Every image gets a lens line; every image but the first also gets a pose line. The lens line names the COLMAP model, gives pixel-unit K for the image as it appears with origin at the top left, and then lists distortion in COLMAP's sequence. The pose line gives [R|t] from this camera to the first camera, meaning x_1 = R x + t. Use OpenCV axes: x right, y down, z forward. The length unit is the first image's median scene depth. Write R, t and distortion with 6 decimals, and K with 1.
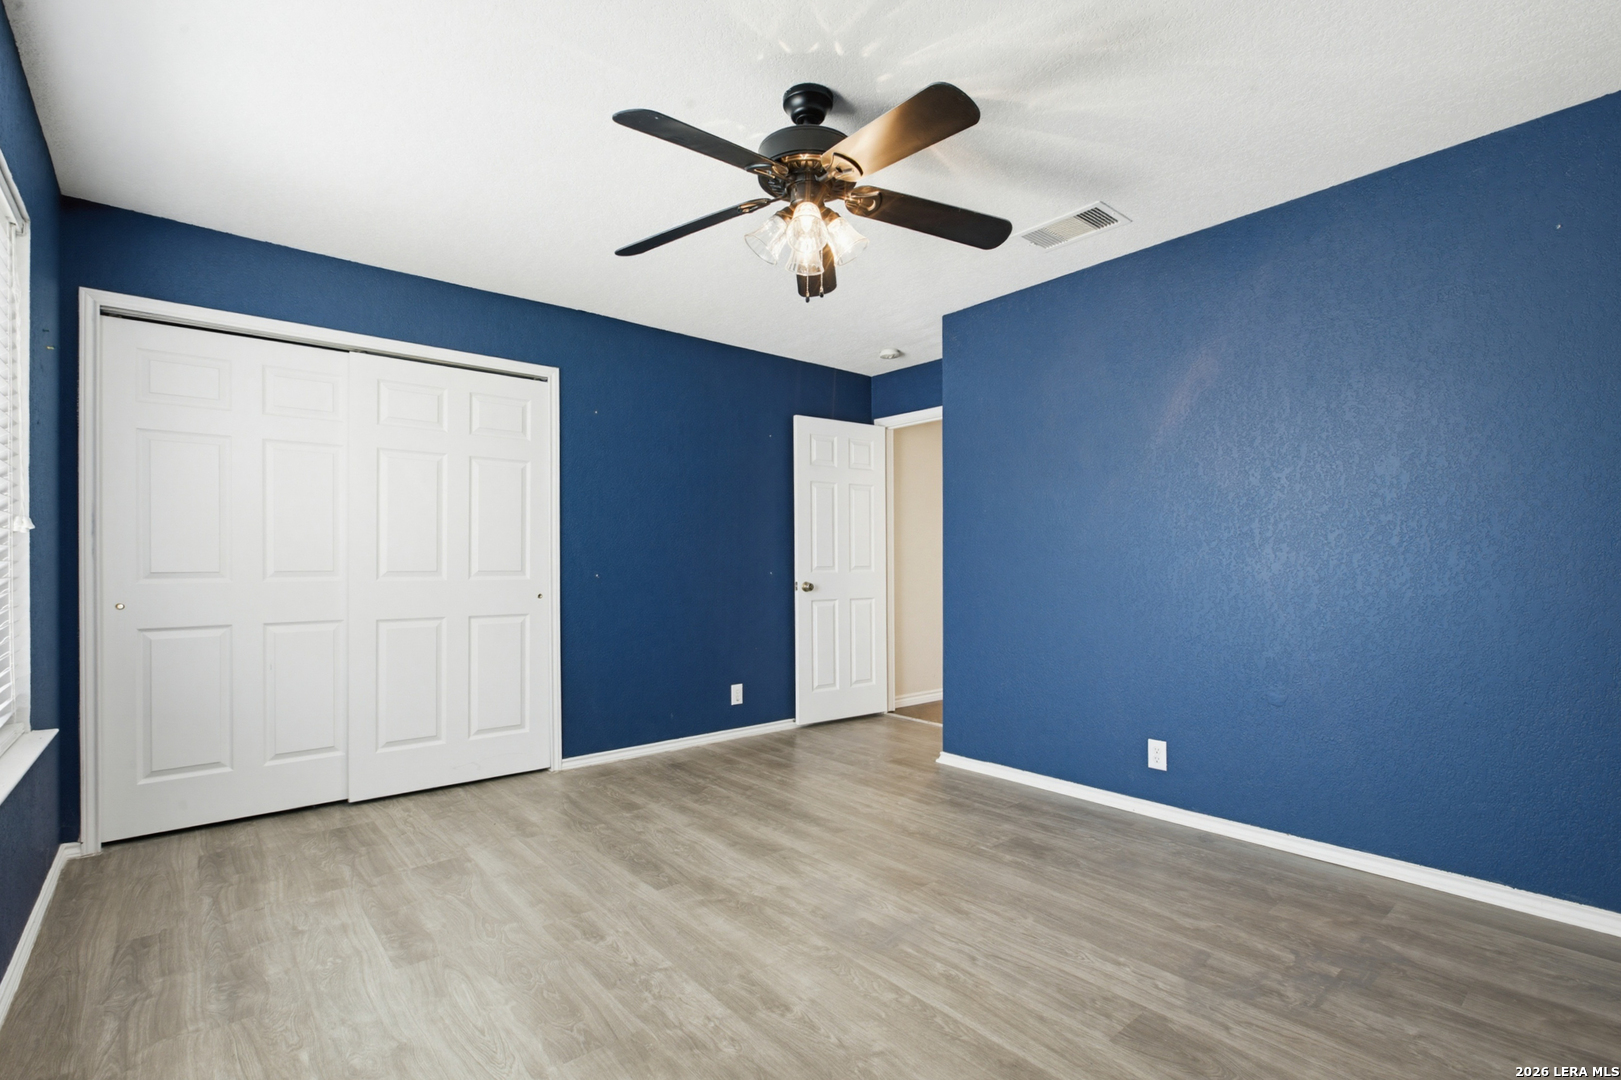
lens RADIAL K [[732.0, 0, 803.7], [0, 732.0, 556.2], [0, 0, 1]] dist [0.001344, -0.000138]
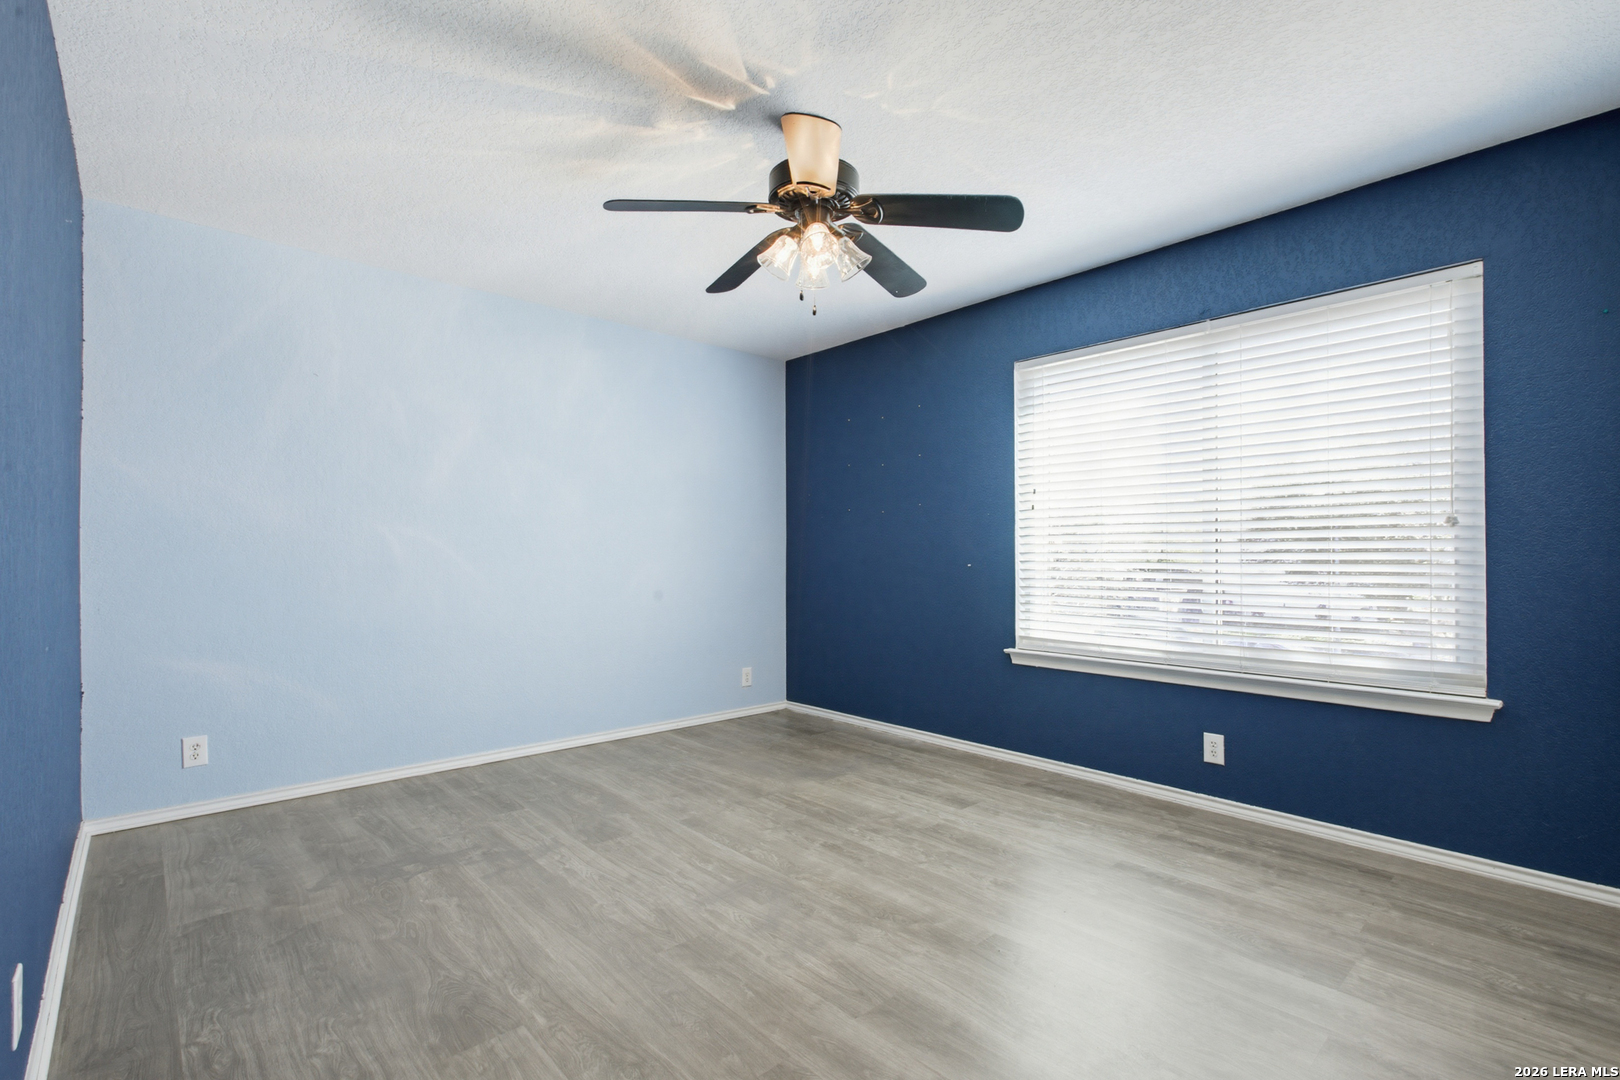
lens RADIAL K [[731.6, 0, 803.2], [0, 731.6, 556.2], [0, 0, 1]] dist [0.001344, -0.000138]
pose [[-0.999128, 0.001729, -0.041716, 0.066106], [0.002249, 0.999920, -0.012417, 0.025992], [0.041691, -0.012500, -0.999052, 2.036228]]
